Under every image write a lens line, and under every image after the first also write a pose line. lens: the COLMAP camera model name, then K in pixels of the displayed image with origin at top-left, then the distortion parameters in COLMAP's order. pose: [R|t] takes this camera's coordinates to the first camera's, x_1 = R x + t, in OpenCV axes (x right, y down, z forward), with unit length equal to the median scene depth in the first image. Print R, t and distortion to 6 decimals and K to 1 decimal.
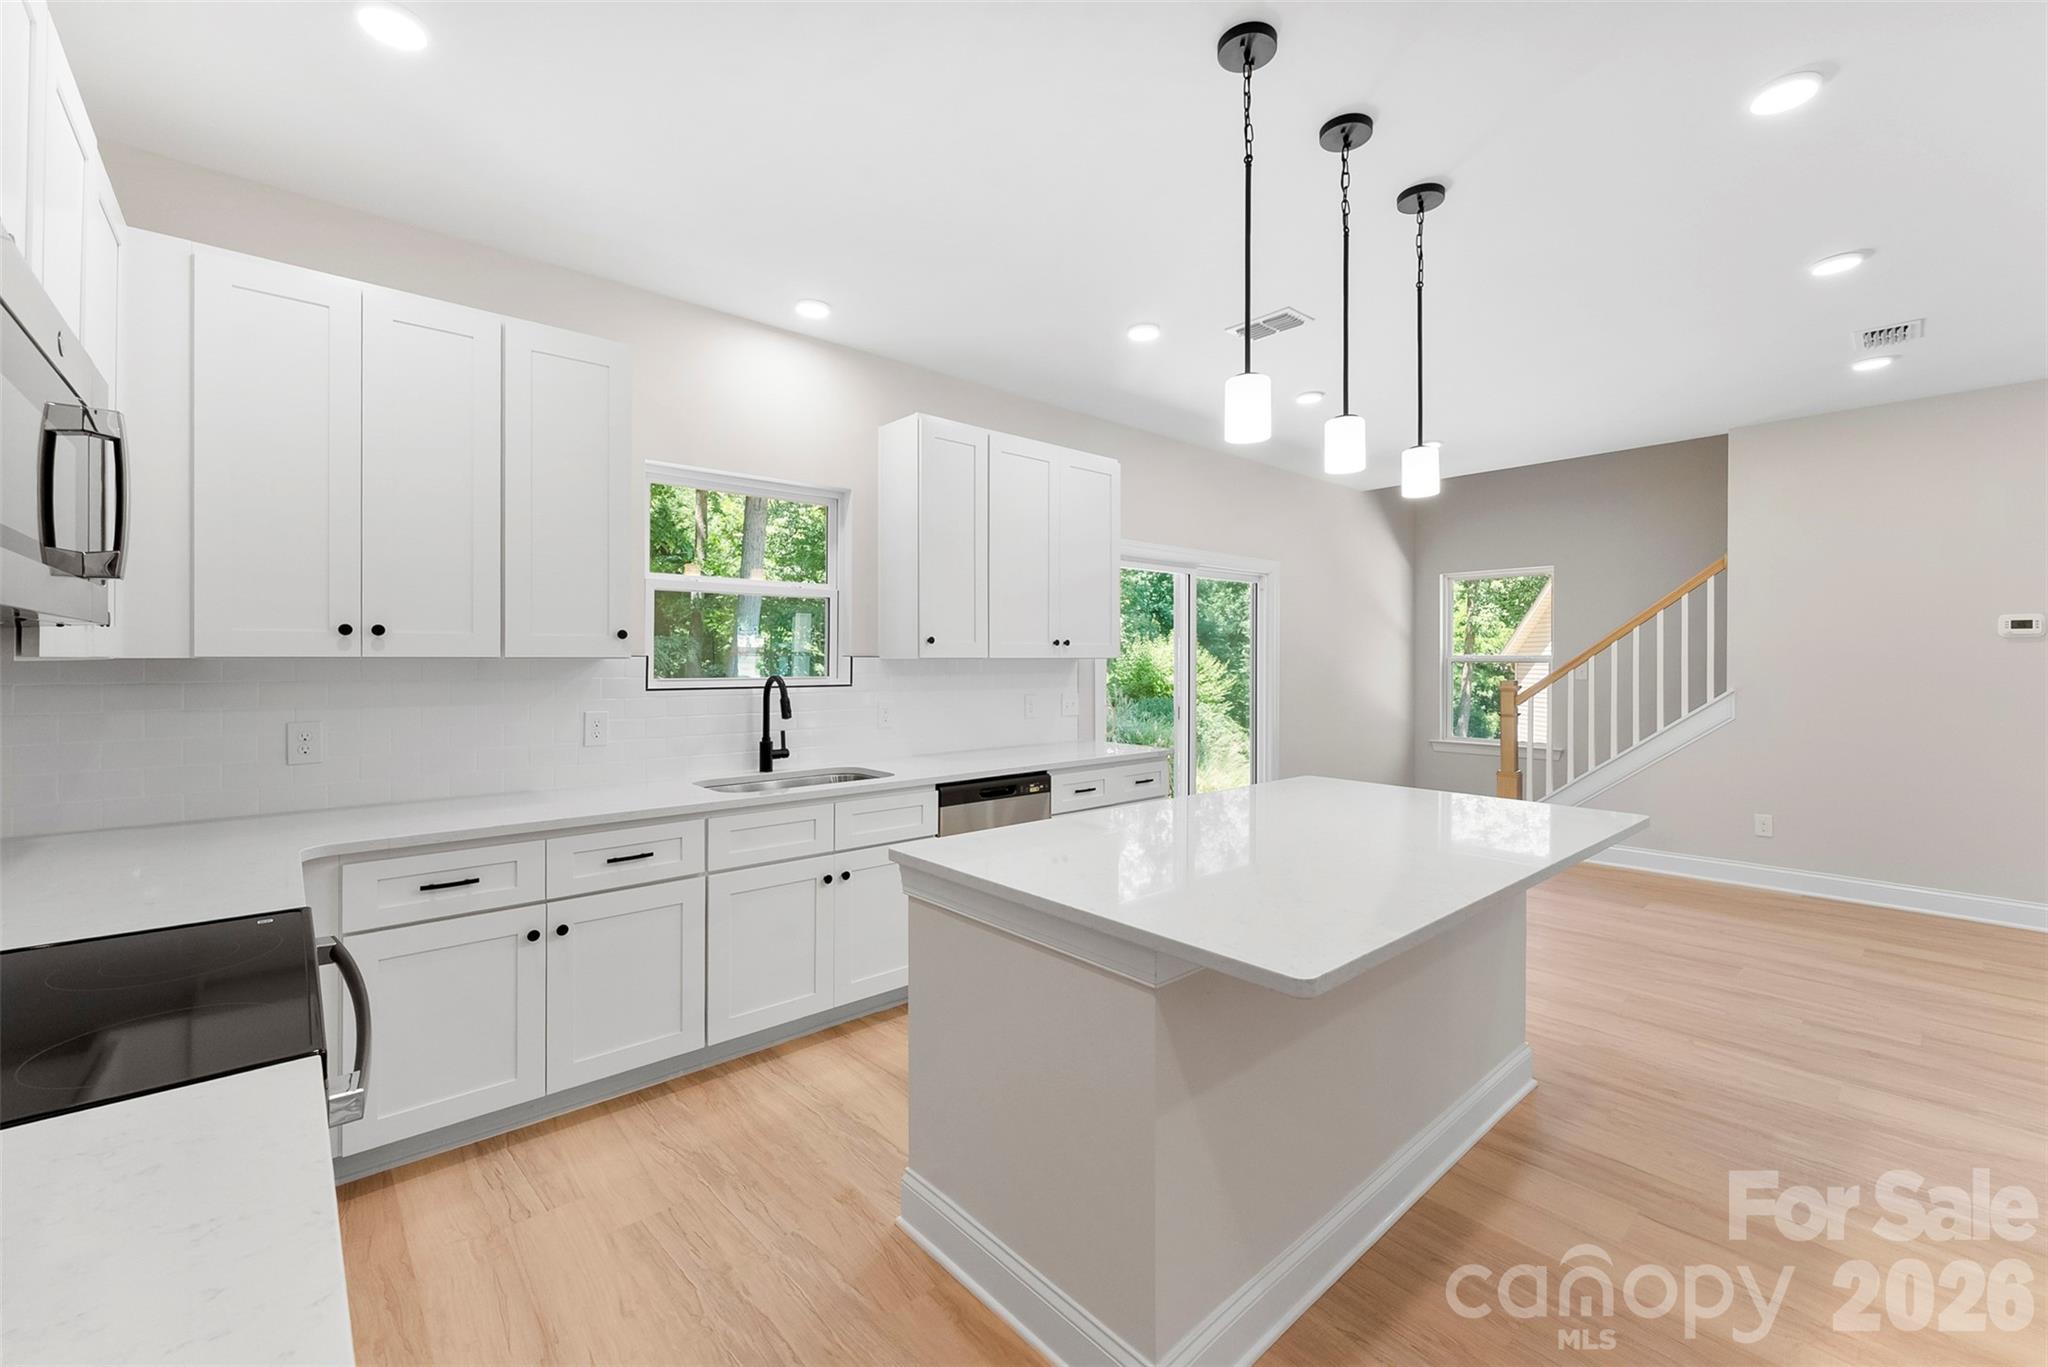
lens RADIAL K [[838.5, 0, 1020.7], [0, 838.5, 656.7], [0, 0, 1]] dist [0.002908, 0.000124]
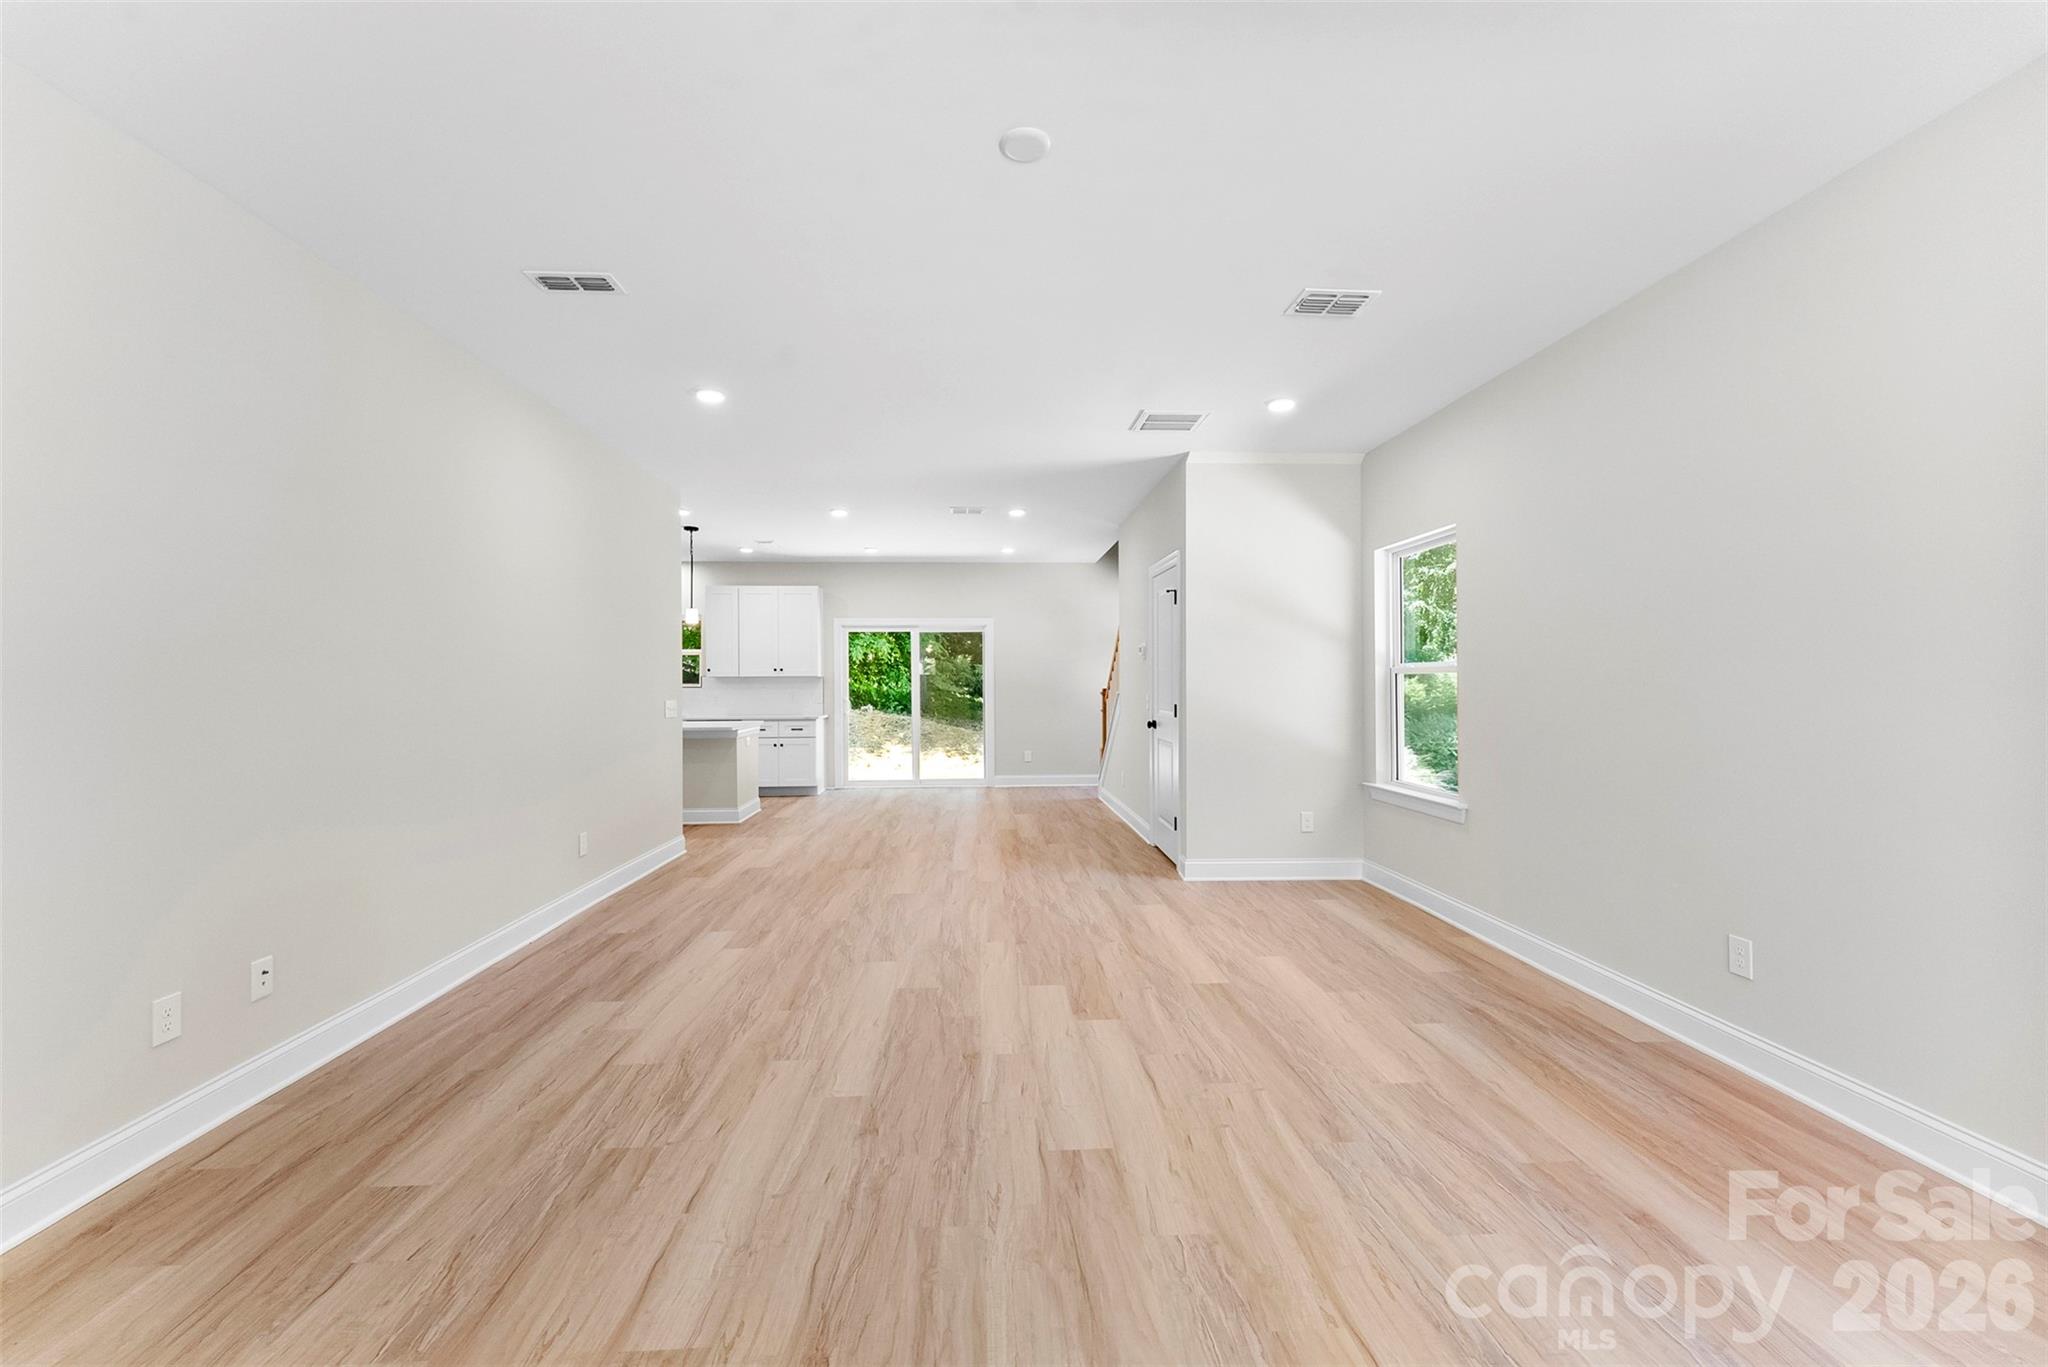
lens RADIAL K [[829.1, 0, 1022.3], [0, 829.1, 681.3], [0, 0, 1]] dist [-0.001695, -0.000160]
pose [[0.784415, -0.006897, -0.620198, 2.504974], [0.007338, 0.999971, -0.001839, 0.029425], [0.620193, -0.003108, 0.784443, -0.507354]]
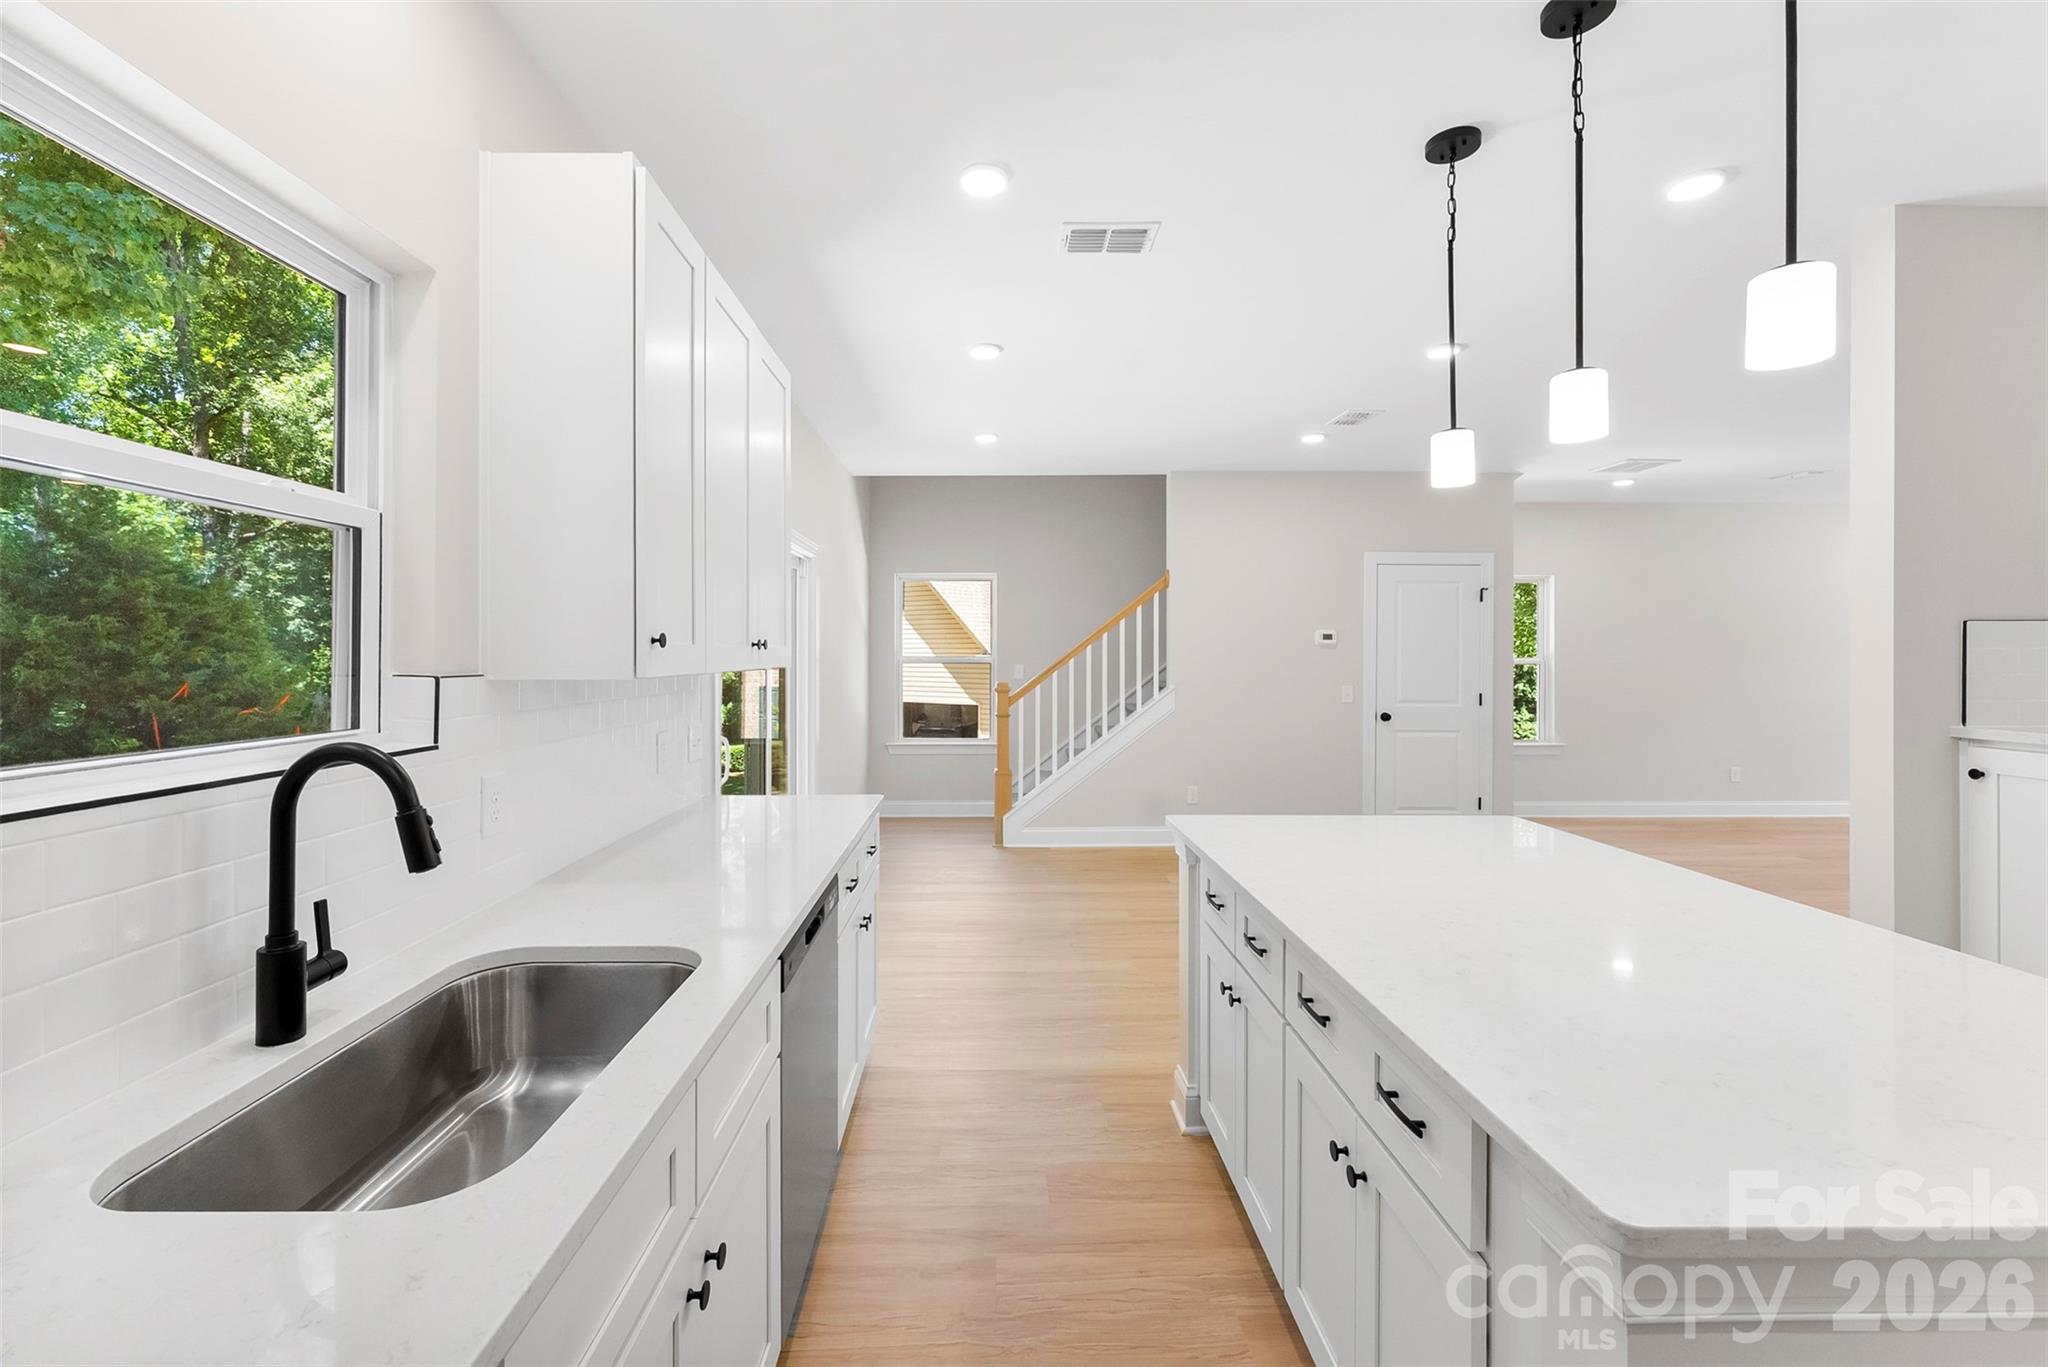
lens RADIAL K [[855.1, 0, 993.9], [0, 855.1, 657.5], [0, 0, 1]] dist [-0.010588, -0.000021]
pose [[0.657973, -0.004211, 0.753029, -0.371737], [0.000384, 0.999986, 0.005257, -0.013115], [-0.753041, -0.003170, 0.657966, 0.571604]]
